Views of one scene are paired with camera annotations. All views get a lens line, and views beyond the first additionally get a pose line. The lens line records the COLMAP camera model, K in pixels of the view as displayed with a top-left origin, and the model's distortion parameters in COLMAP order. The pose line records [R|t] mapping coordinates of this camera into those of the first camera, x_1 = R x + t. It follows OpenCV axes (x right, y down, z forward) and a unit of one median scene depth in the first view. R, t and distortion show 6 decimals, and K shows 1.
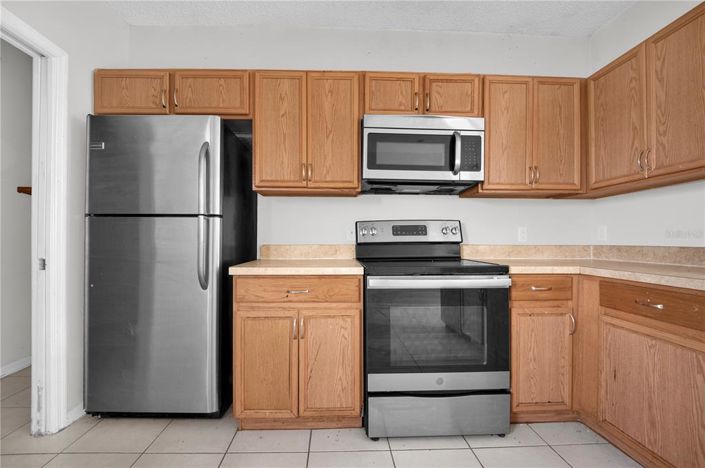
lens RADIAL K [[300.2, 0, 348.5], [0, 300.2, 238.2], [0, 0, 1]] dist [-0.000067, -0.008677]
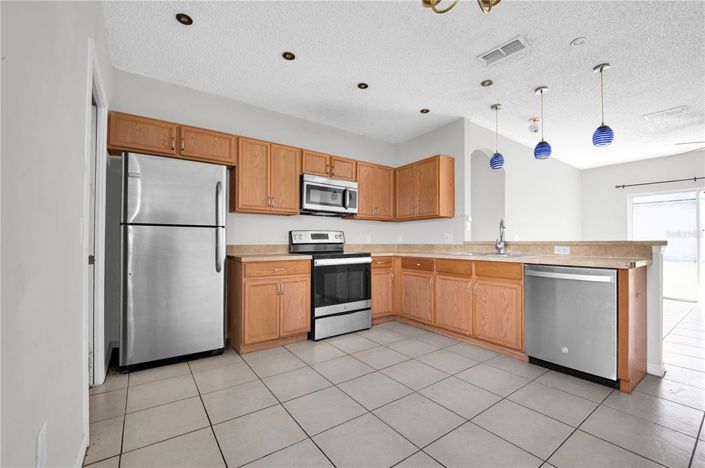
lens RADIAL K [[288.8, 0, 356.5], [0, 288.8, 236.6], [0, 0, 1]] dist [0.023021, -0.000047]
pose [[0.832659, 0.008547, 0.553719, -0.667241], [-0.002245, 0.999925, -0.012059, -0.004889], [-0.553781, 0.008798, 0.832616, -0.662594]]
